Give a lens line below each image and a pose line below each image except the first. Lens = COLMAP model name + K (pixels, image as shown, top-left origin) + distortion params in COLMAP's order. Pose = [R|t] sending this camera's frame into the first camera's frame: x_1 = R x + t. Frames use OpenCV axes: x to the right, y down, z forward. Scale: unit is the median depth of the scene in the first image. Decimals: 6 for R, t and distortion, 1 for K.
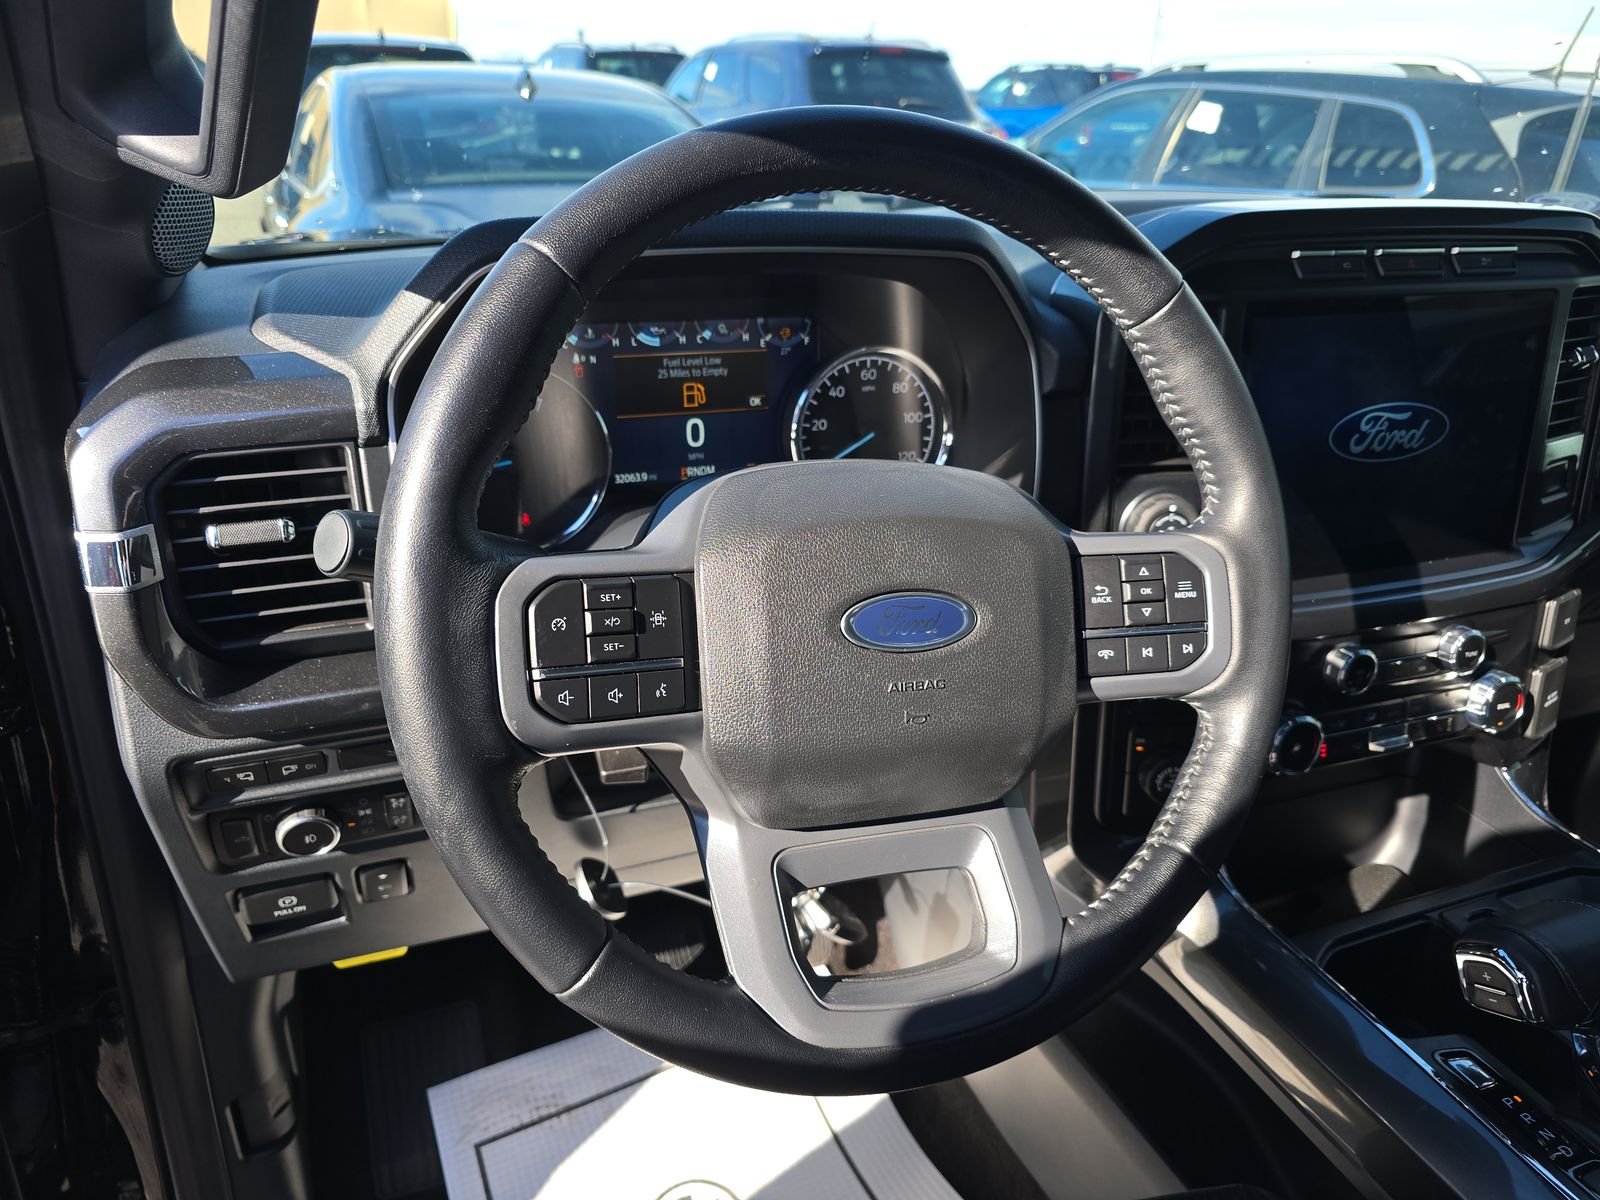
lens RADIAL K [[1101.5, 0, 803.8], [0, 1101.5, 580.8], [0, 0, 1]] dist [0.019506, -0.002360]
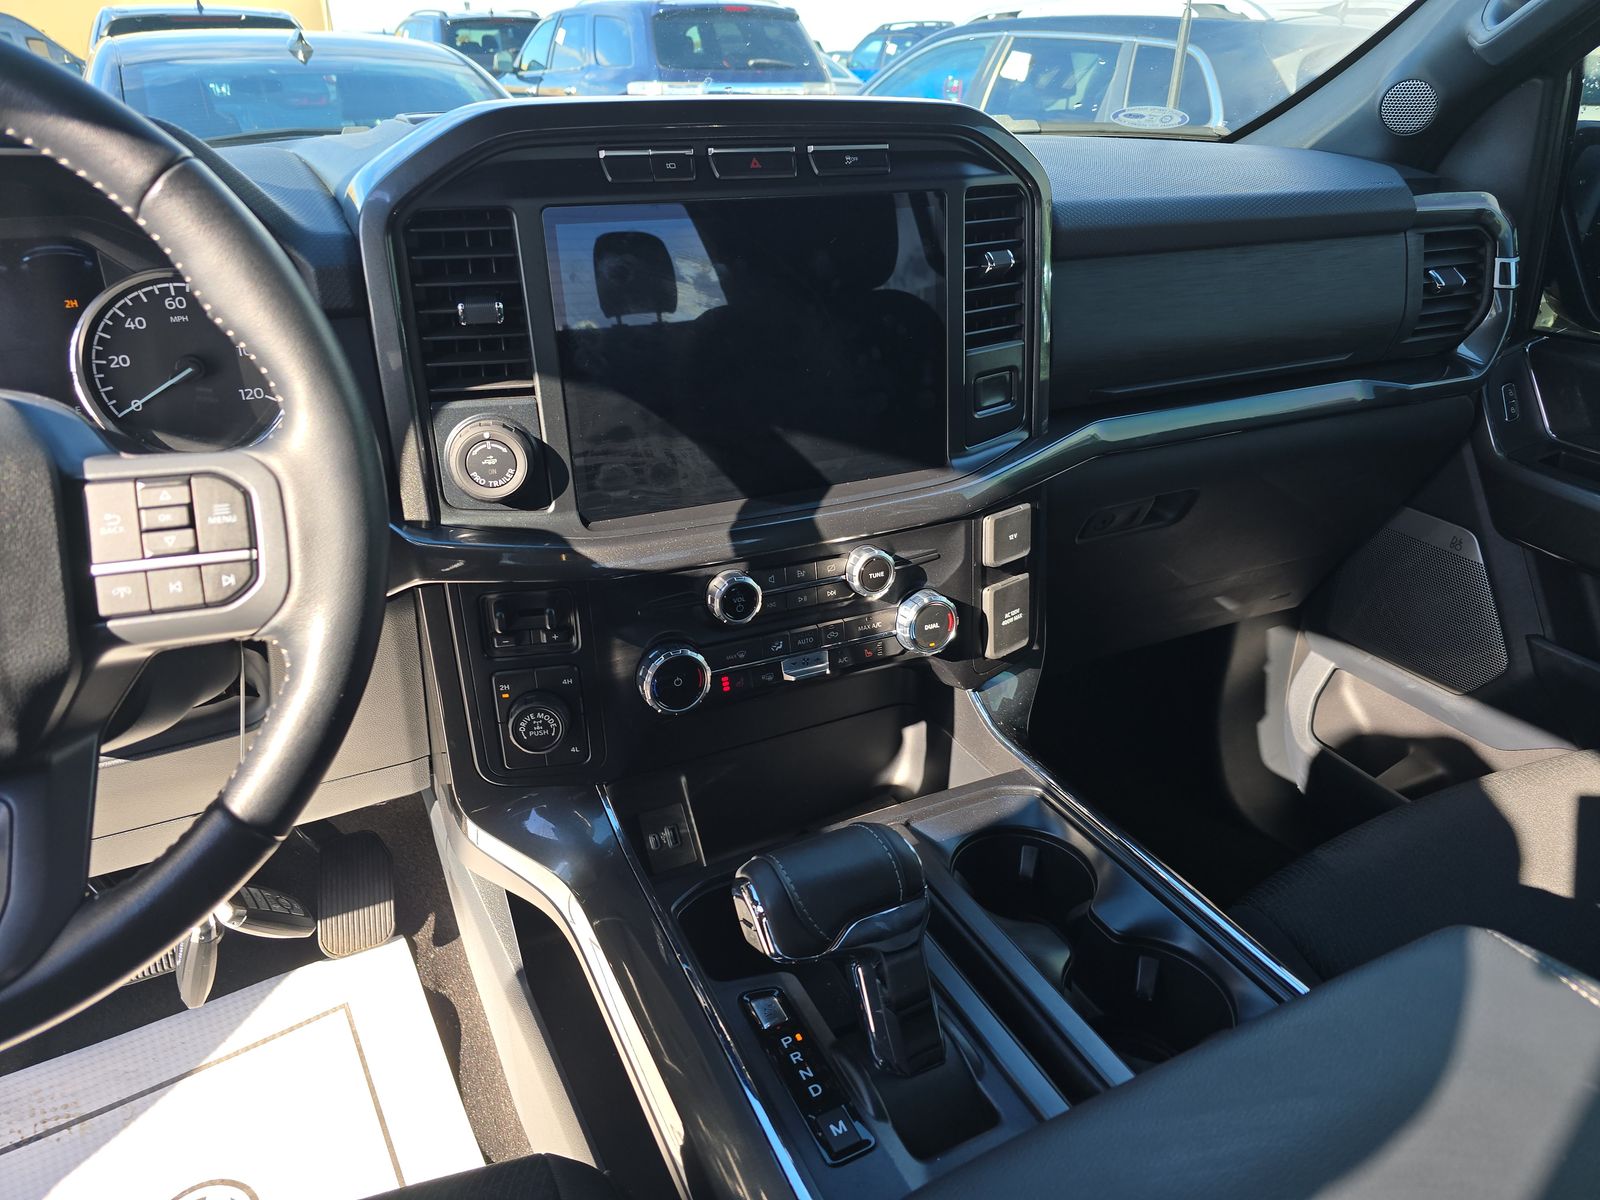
lens RADIAL K [[1078.7, 0, 802.9], [0, 1078.7, 582.8], [0, 0, 1]] dist [0.063435, -0.047921]
pose [[0.996519, -0.057365, 0.060492, 0.448815], [0.055488, 0.997938, 0.032261, 0.036170], [-0.062218, -0.028792, 0.997647, 0.059116]]
